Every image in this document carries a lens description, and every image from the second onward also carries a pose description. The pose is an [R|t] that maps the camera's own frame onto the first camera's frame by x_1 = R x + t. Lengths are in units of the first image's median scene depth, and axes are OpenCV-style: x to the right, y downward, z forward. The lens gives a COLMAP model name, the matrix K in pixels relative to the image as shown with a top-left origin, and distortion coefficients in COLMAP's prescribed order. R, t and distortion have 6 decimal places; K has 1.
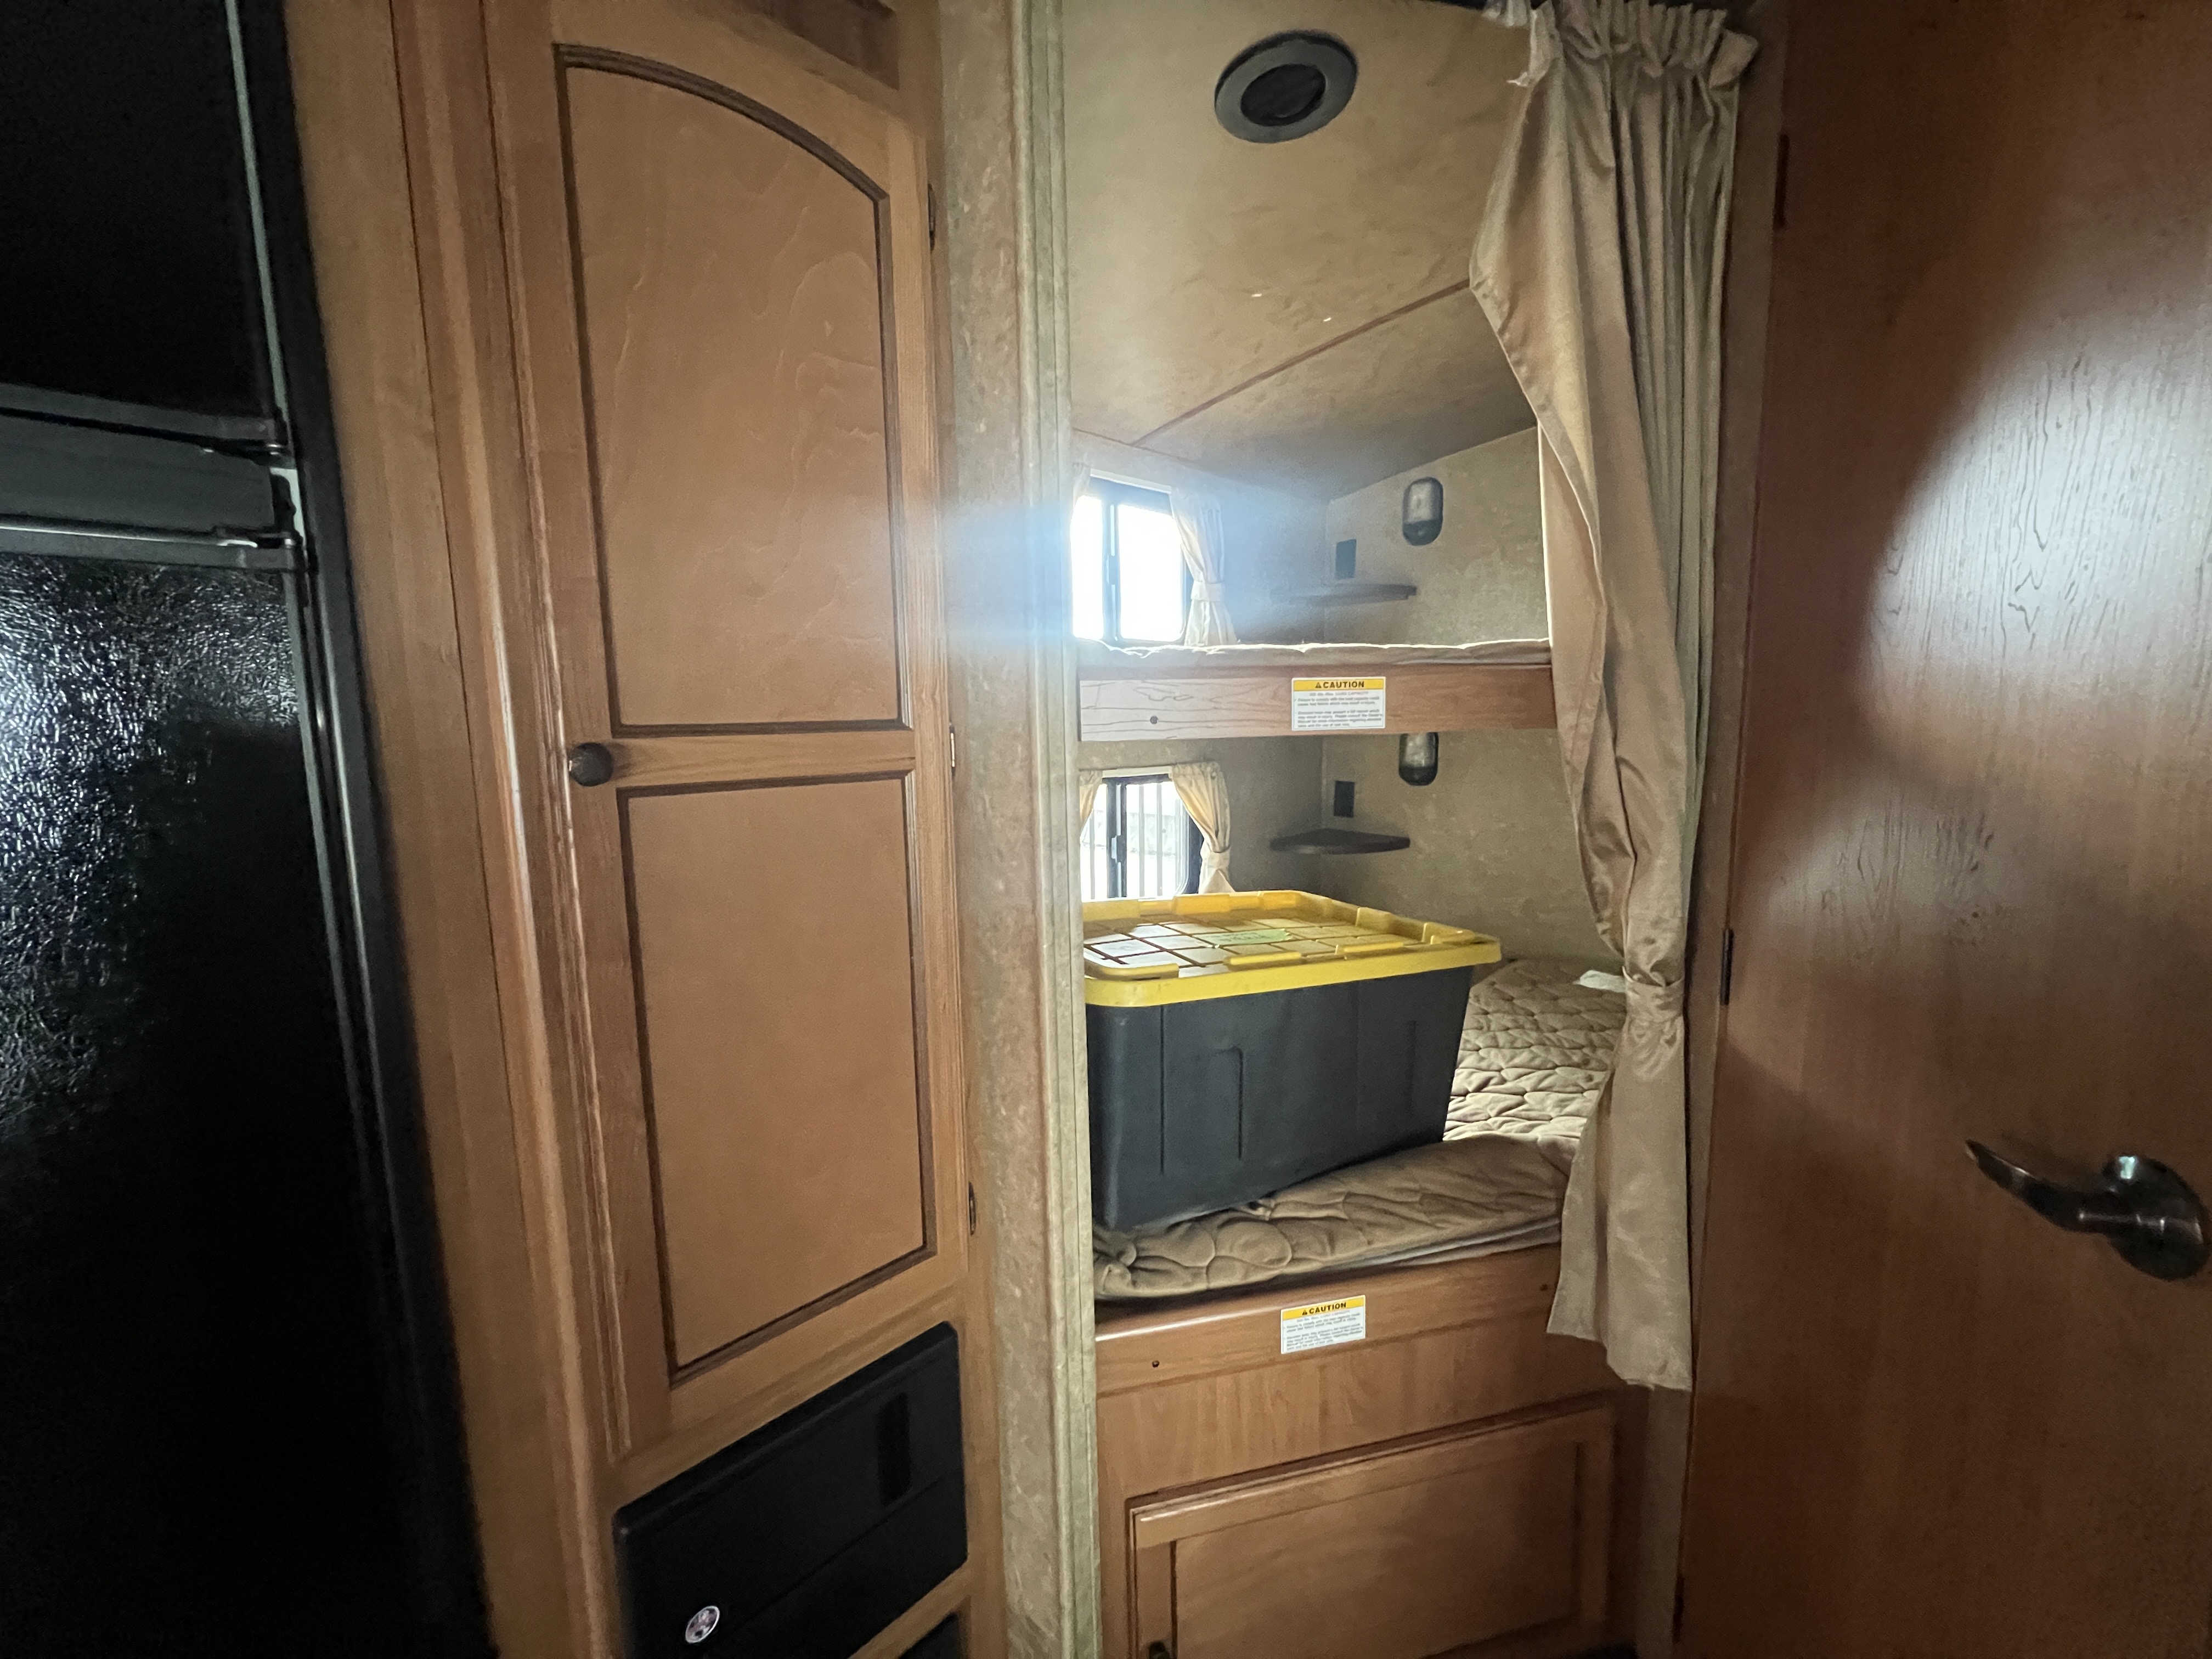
lens RADIAL K [[883.5, 0, 1106.0], [0, 883.5, 829.5], [0, 0, 1]] dist [0.000052, 0.000036]
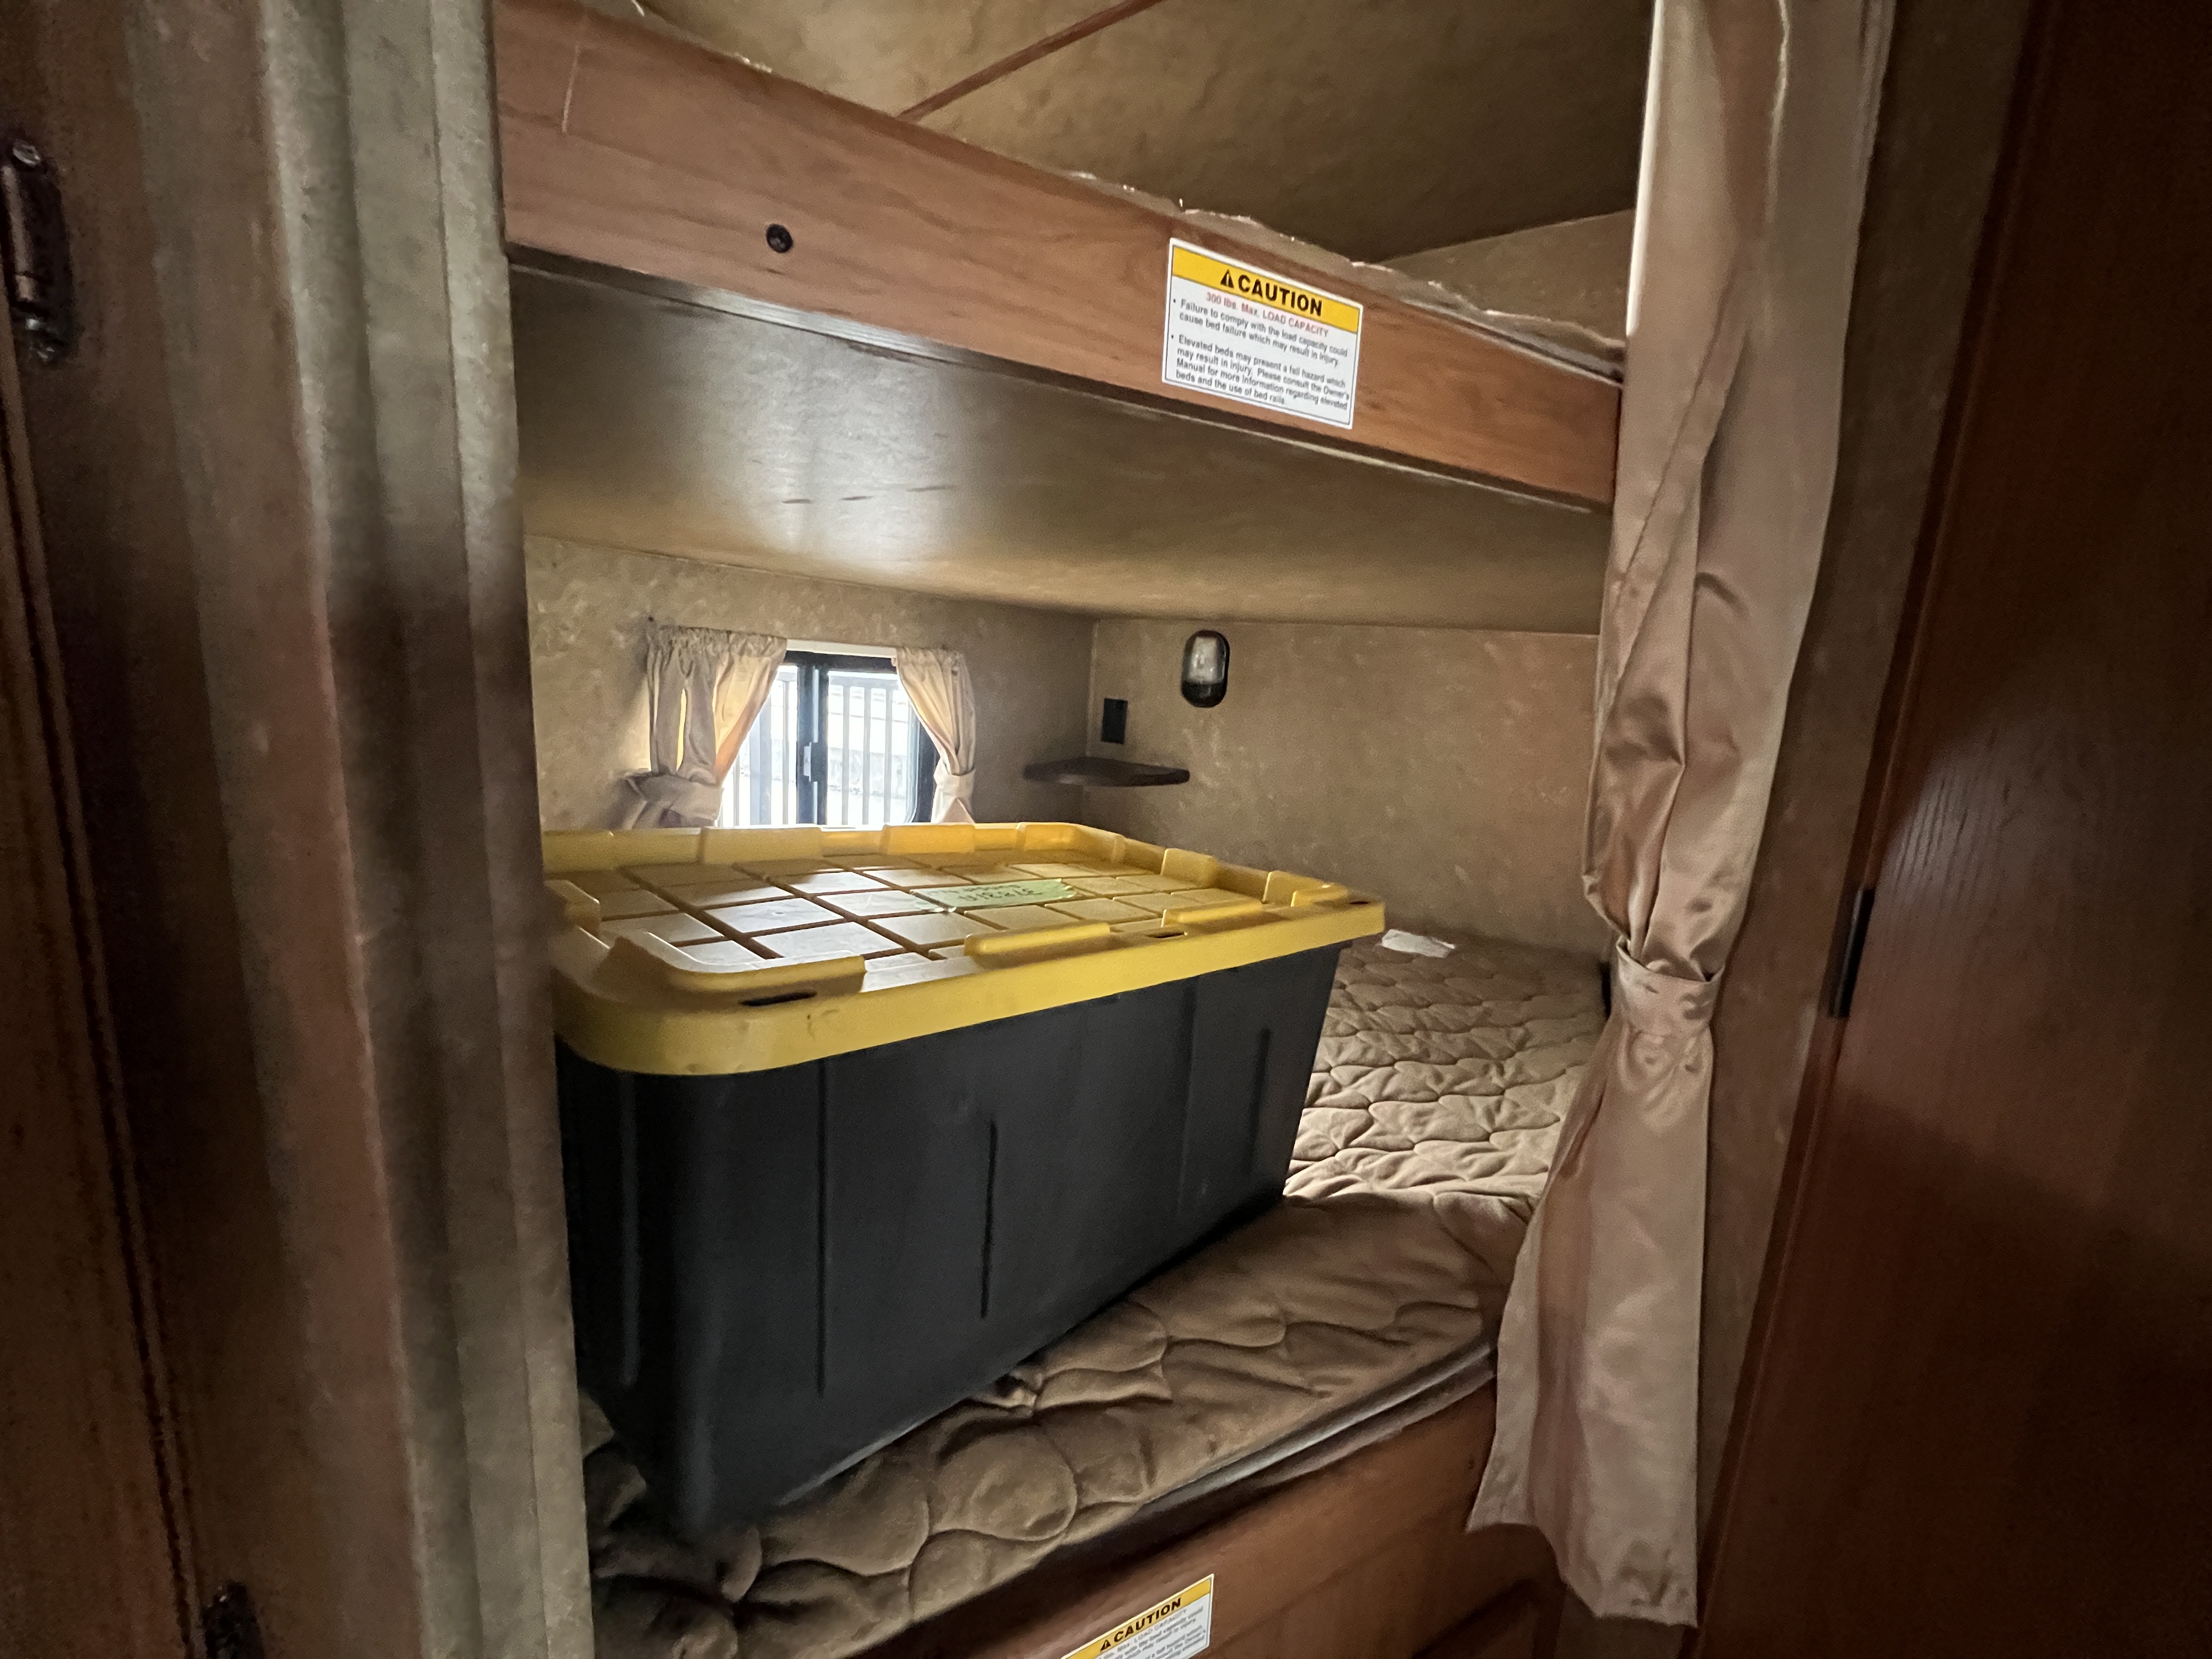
lens RADIAL K [[883.5, 0, 1106.0], [0, 883.5, 829.5], [0, 0, 1]] dist [0.000052, 0.000036]
pose [[0.956568, 0.023471, 0.290563, 0.055285], [-0.040433, 0.997801, 0.052512, 0.048065], [-0.288692, -0.061980, 0.955414, 0.441993]]
